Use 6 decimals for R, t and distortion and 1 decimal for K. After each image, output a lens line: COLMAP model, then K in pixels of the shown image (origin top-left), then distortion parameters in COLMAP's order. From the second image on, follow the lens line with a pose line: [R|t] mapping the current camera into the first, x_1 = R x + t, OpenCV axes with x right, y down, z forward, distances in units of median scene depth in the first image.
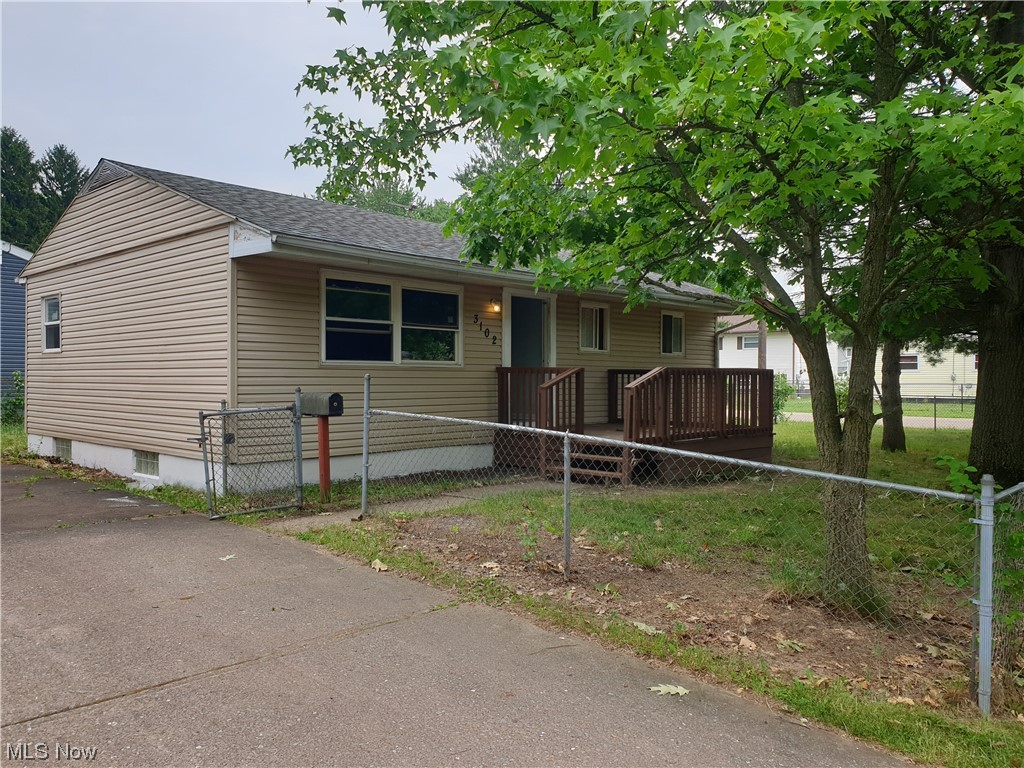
lens RADIAL K [[781.4, 0, 512.0], [0, 781.4, 384.0], [0, 0, 1]] dist [0.002261, -0.001268]
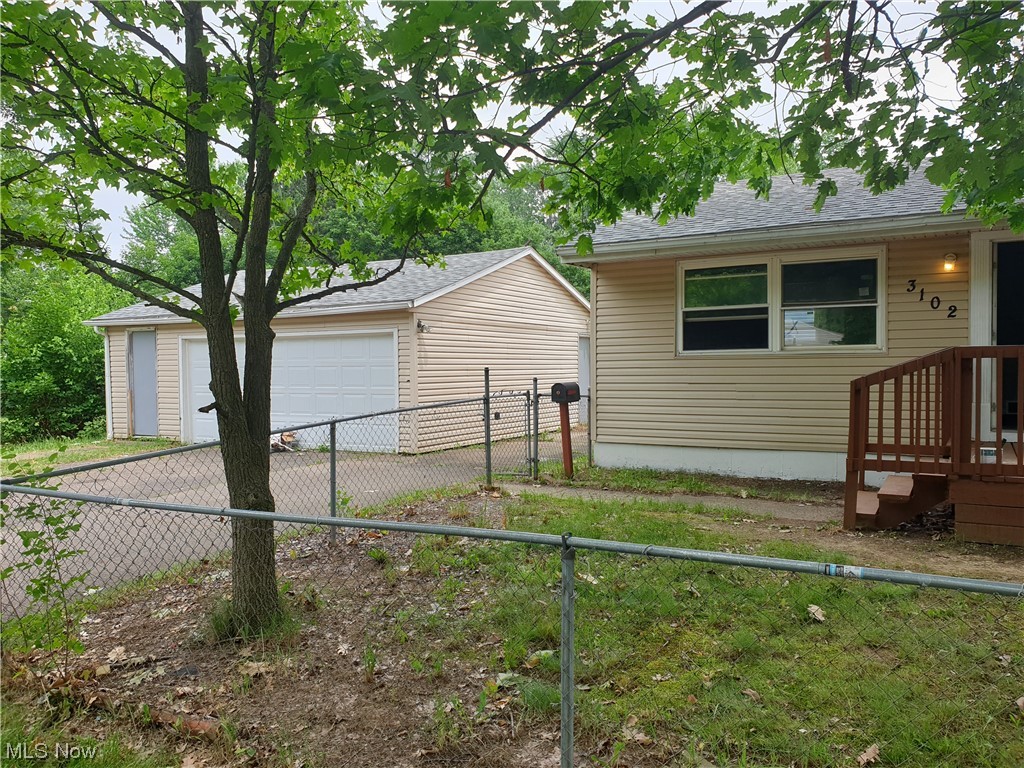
lens RADIAL K [[781.4, 0, 512.0], [0, 781.4, 384.0], [0, 0, 1]] dist [0.002261, -0.001268]
pose [[0.187348, 0.019741, -0.982095, 0.671667], [0.001624, 0.999790, 0.020406, -0.007609], [0.982292, -0.005418, 0.187277, 0.548412]]
